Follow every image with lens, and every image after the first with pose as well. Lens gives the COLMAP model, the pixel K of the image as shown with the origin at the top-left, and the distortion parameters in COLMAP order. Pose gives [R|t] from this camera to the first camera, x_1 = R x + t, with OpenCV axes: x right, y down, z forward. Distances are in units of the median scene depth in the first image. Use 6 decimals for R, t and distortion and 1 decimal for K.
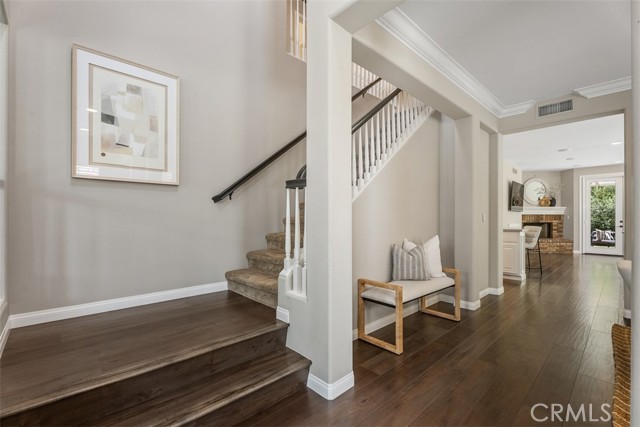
lens RADIAL K [[286.1, 0, 320.0], [0, 286.1, 213.5], [0, 0, 1]] dist [-0.000242, 0.000092]
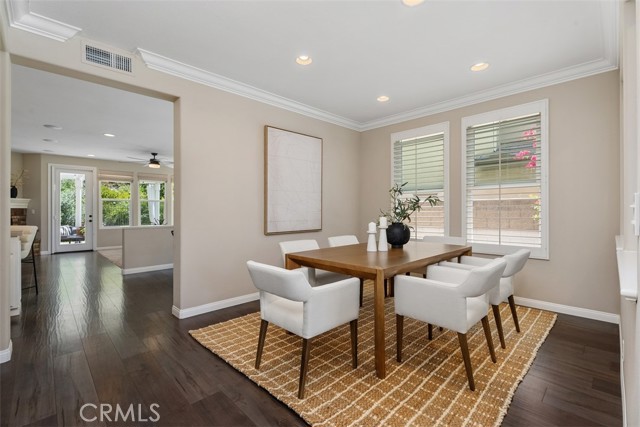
lens RADIAL K [[286.1, 0, 320.0], [0, 286.1, 213.5], [0, 0, 1]] dist [-0.000242, 0.000092]
pose [[-0.014173, -0.005932, 0.999882, 0.038874], [-0.015383, 0.999865, 0.005714, 0.000858], [-0.999781, -0.015300, -0.014262, 0.191132]]
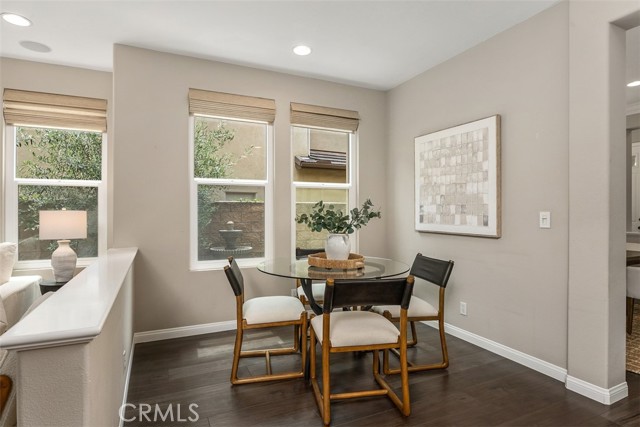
lens RADIAL K [[355.1, 0, 320.0], [0, 355.1, 213.5], [0, 0, 1]] dist [-0.004321, -0.001218]
pose [[-0.950782, -0.001443, 0.309857, 0.486626], [-0.004959, 0.999932, -0.010560, 0.001567], [-0.309821, -0.011577, -0.950725, 0.648779]]
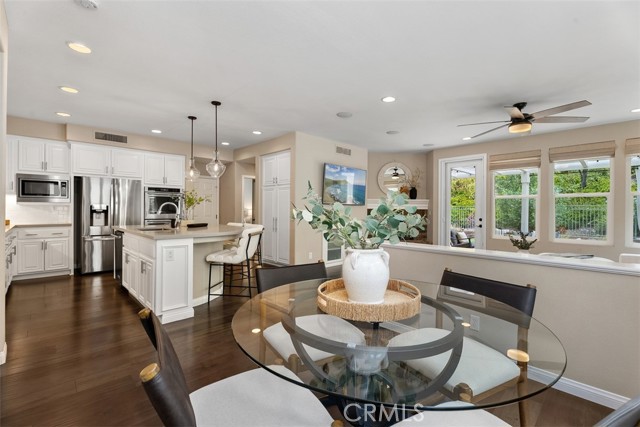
lens RADIAL K [[288.2, 0, 323.5], [0, 288.2, 210.2], [0, 0, 1]] dist [-0.001510, -0.000706]
pose [[0.999509, 0.007422, 0.030453, 0.547300], [-0.007872, 0.999861, 0.014687, -0.003894], [-0.030340, -0.014919, 0.999428, 0.230180]]
